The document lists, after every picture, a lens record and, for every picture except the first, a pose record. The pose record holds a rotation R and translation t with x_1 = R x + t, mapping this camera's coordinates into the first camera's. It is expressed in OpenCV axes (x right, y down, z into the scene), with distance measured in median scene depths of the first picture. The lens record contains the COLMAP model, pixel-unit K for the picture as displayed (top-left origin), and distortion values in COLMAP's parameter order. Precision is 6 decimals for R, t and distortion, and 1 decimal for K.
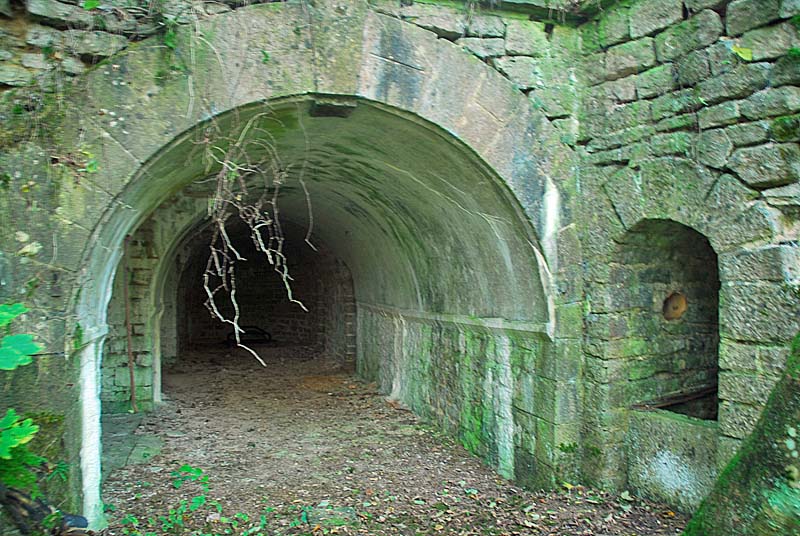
lens RADIAL K [[844.3, 0, 395.8], [0, 844.3, 320.7], [0, 0, 1]] dist [-0.198921, 0.204272]
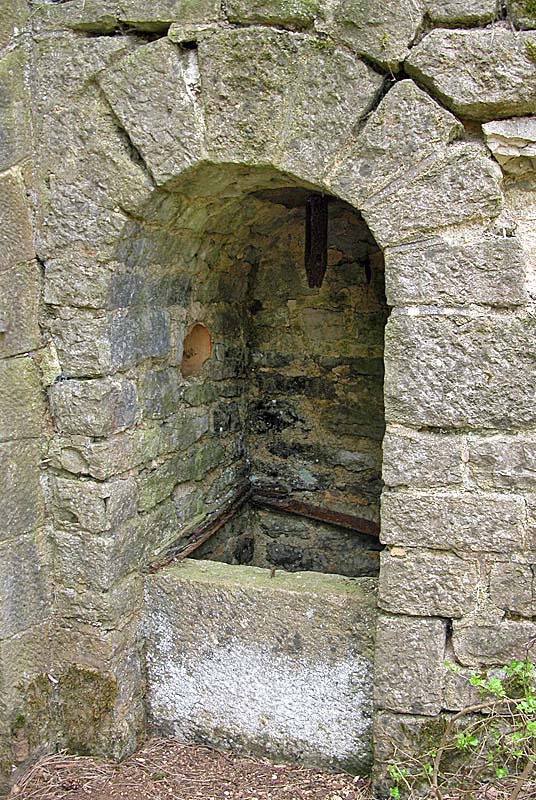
lens RADIAL K [[844.3, 0, 267.4], [0, 844.3, 413.2], [0, 0, 1]] dist [-0.198921, 0.204272]
pose [[0.684016, -0.097194, 0.722963, -0.010378], [0.023600, 0.993514, 0.111238, -0.041596], [-0.729085, -0.059027, 0.681873, 0.711489]]
